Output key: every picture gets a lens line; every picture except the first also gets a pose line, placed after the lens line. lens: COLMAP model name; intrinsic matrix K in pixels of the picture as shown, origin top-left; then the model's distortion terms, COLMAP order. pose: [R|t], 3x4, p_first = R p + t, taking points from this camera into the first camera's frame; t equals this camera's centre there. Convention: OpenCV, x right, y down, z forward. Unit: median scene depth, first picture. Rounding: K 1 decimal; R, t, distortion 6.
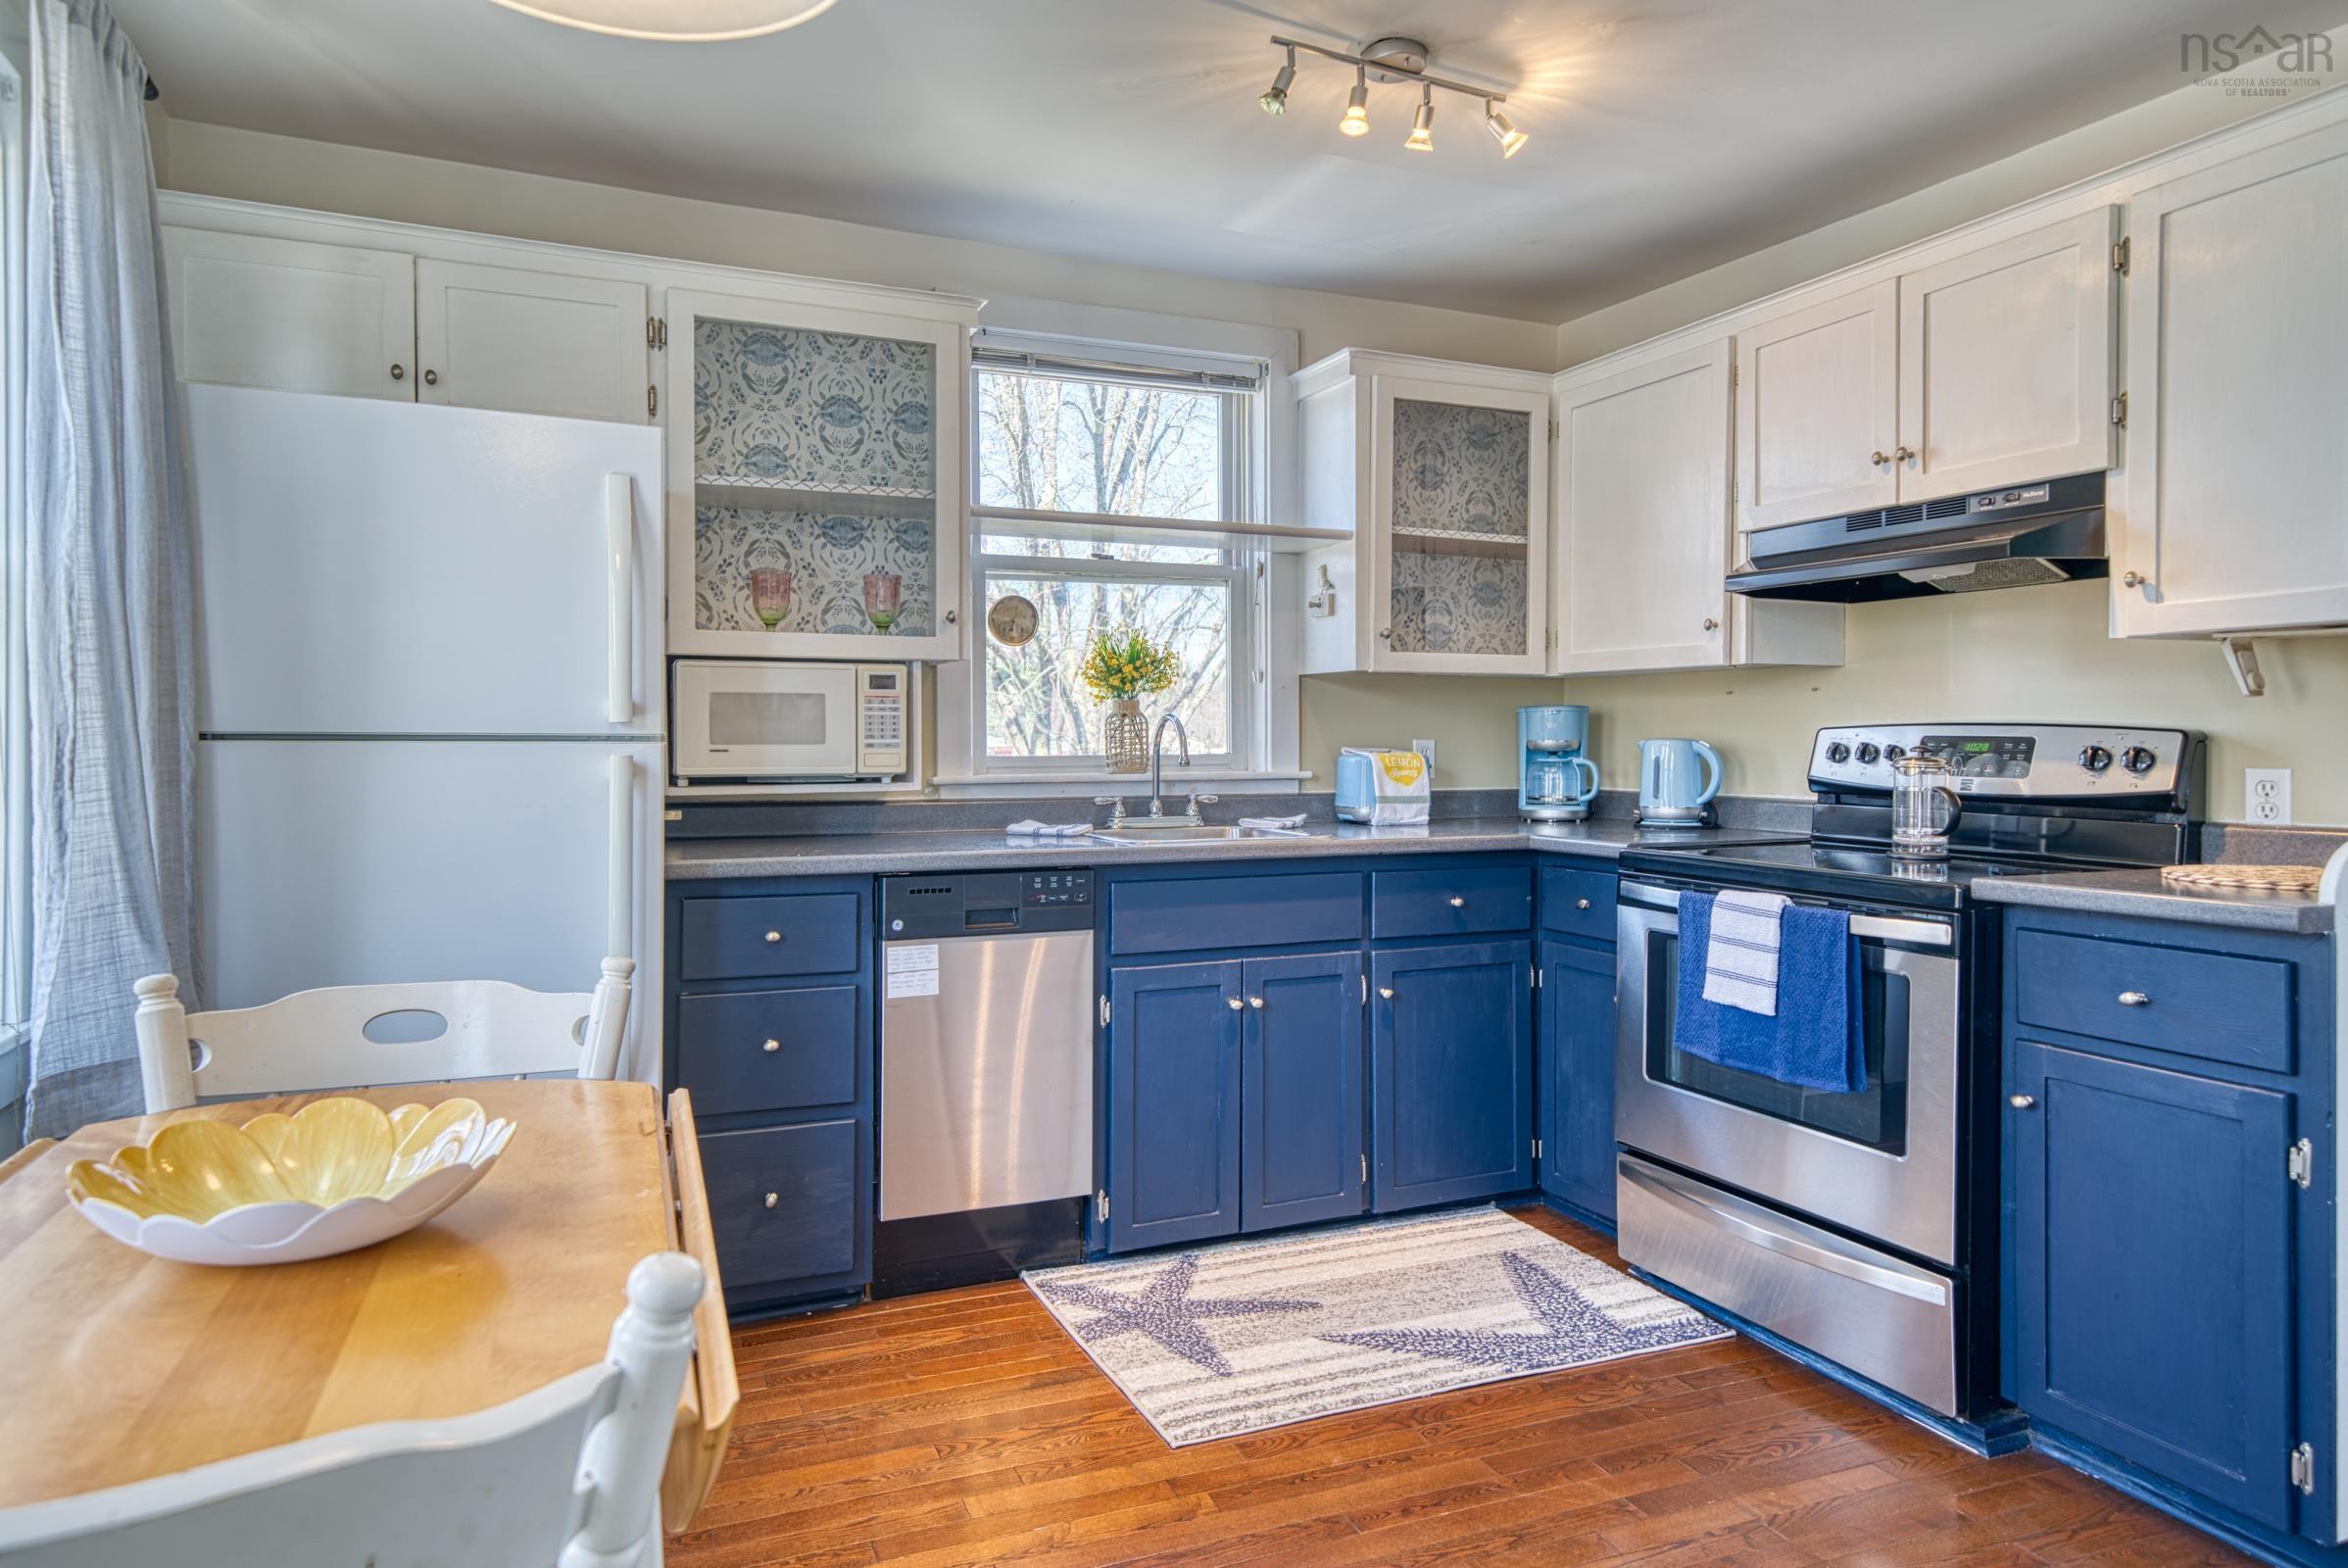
lens RADIAL K [[1311.9, 0, 1223.4], [0, 1311.9, 757.7], [0, 0, 1]] dist [0.005643, 0.003101]
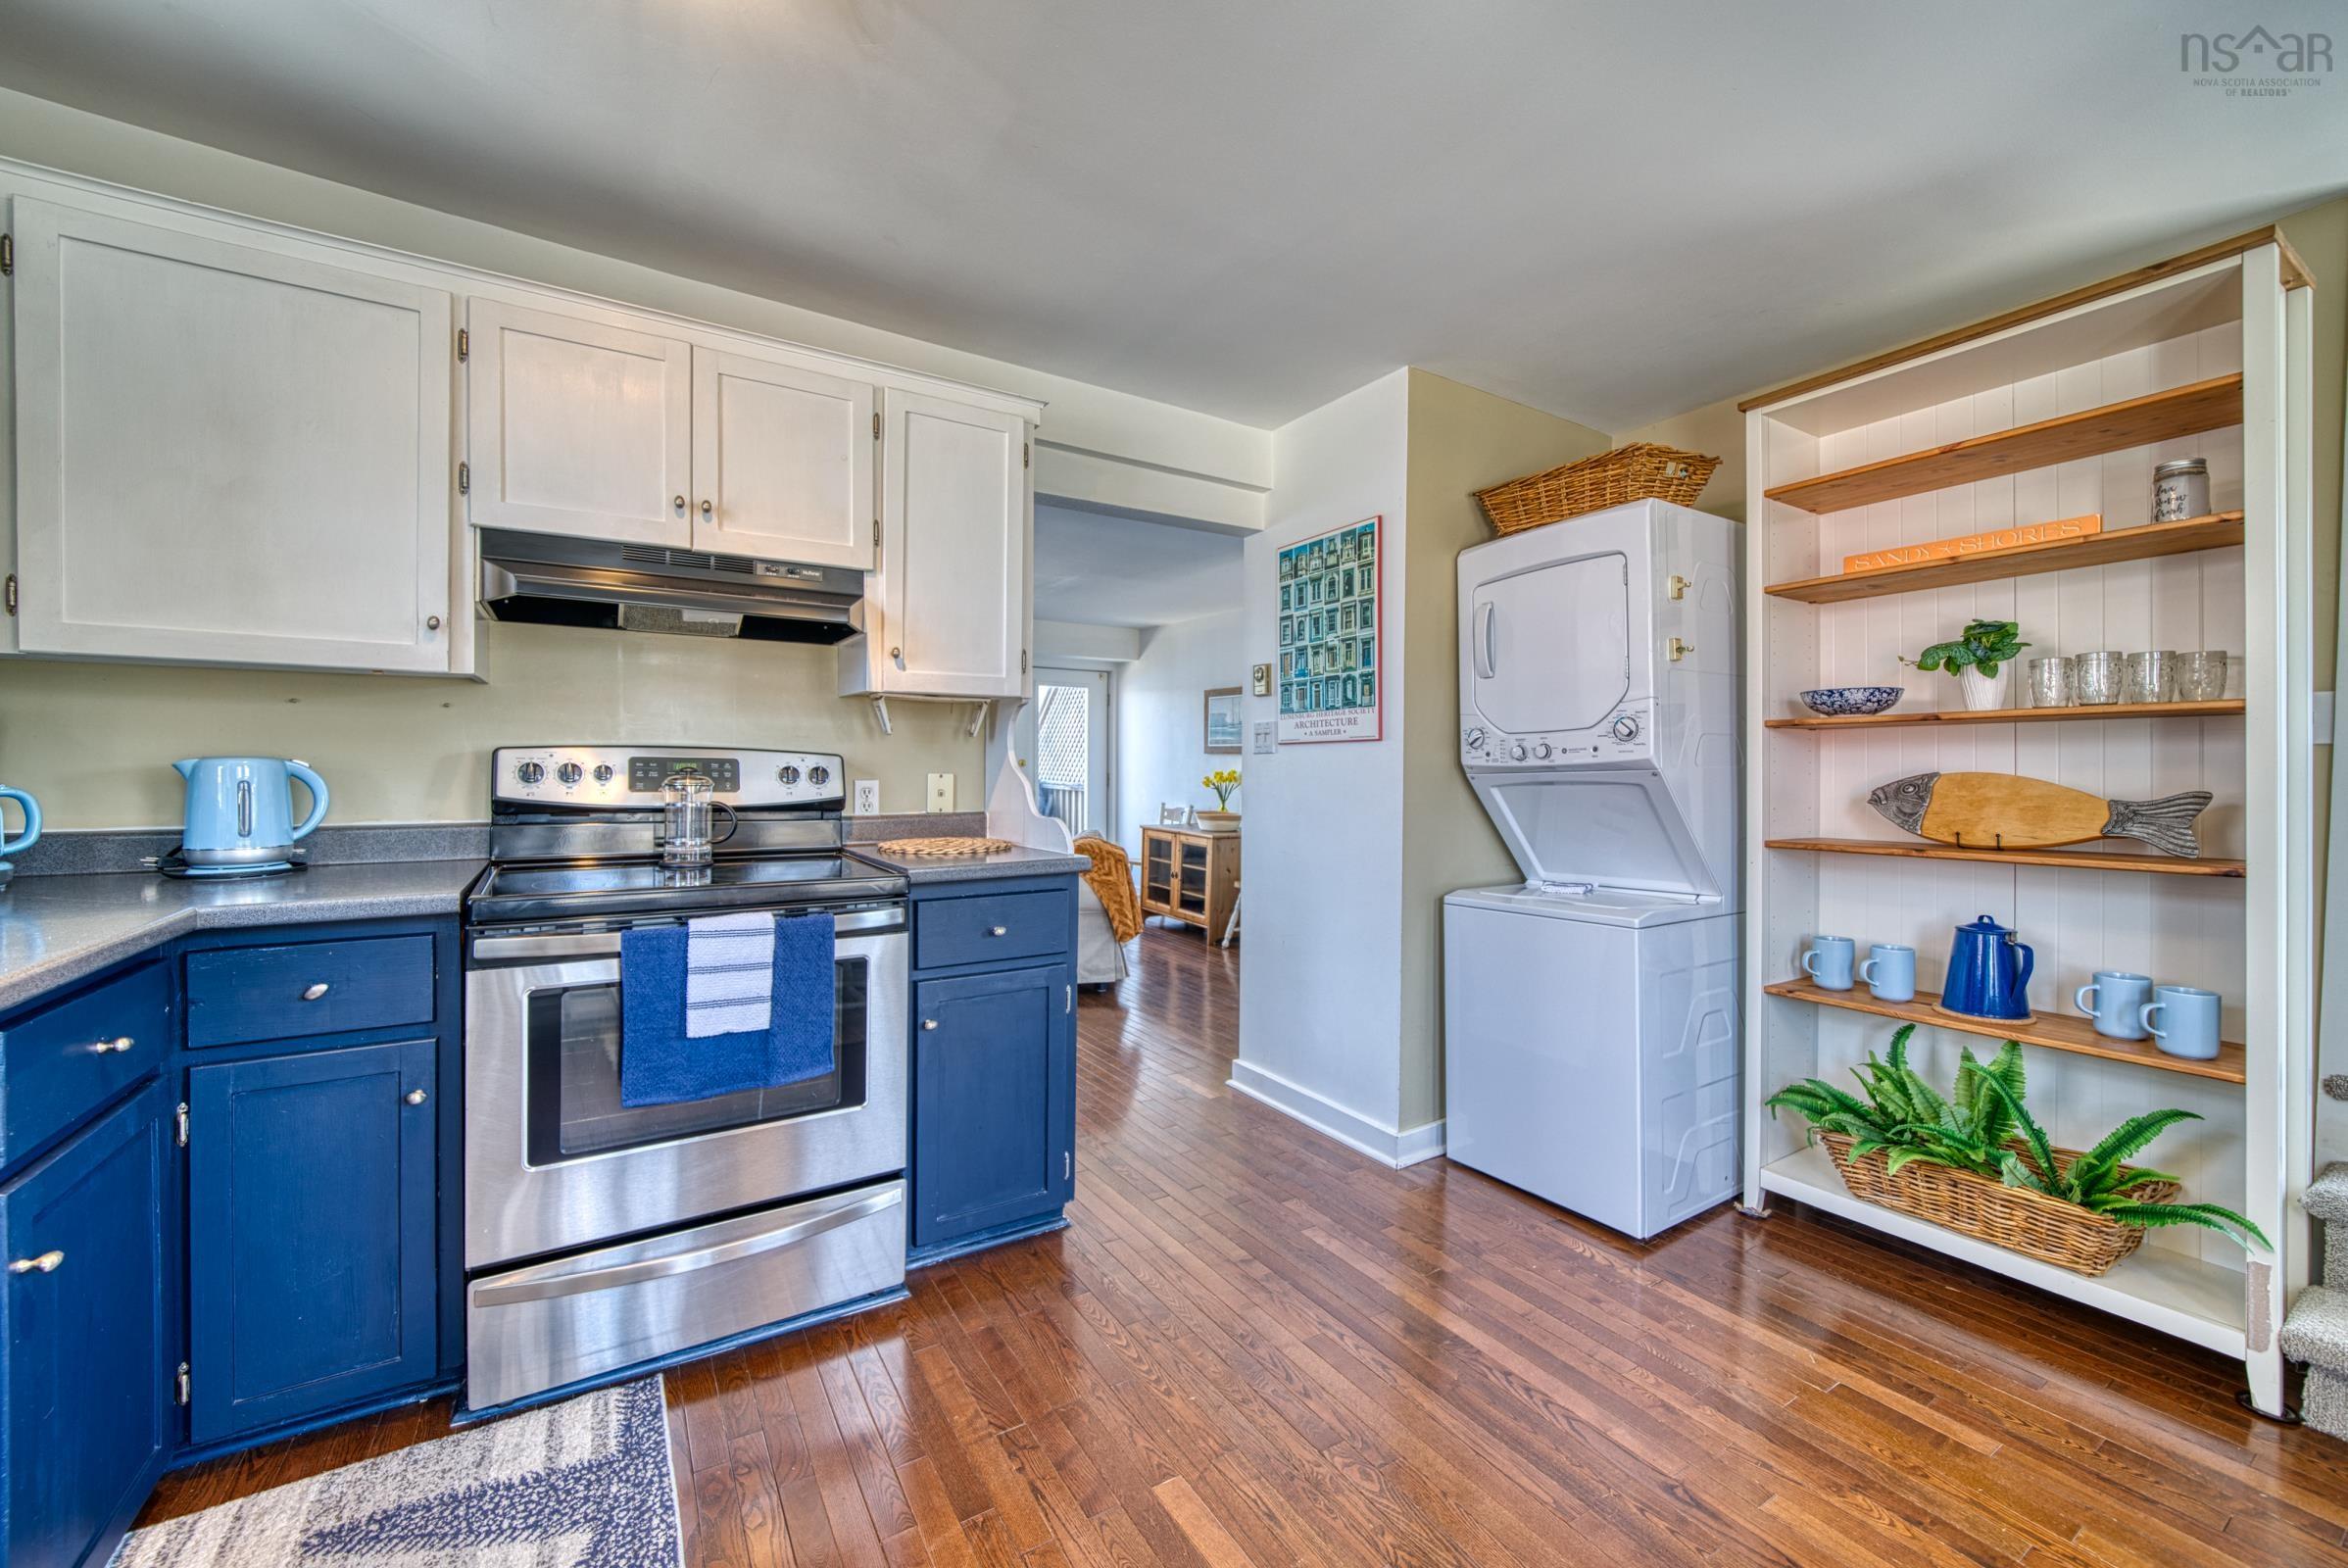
lens RADIAL K [[936.0, 0, 1117.2], [0, 936.0, 773.9], [0, 0, 1]] dist [-0.003368, 0.000650]
pose [[-0.084947, -0.019182, 0.996201, -0.309567], [0.005094, 0.999793, 0.019686, -0.016725], [-0.996372, 0.006747, -0.084831, 0.707121]]
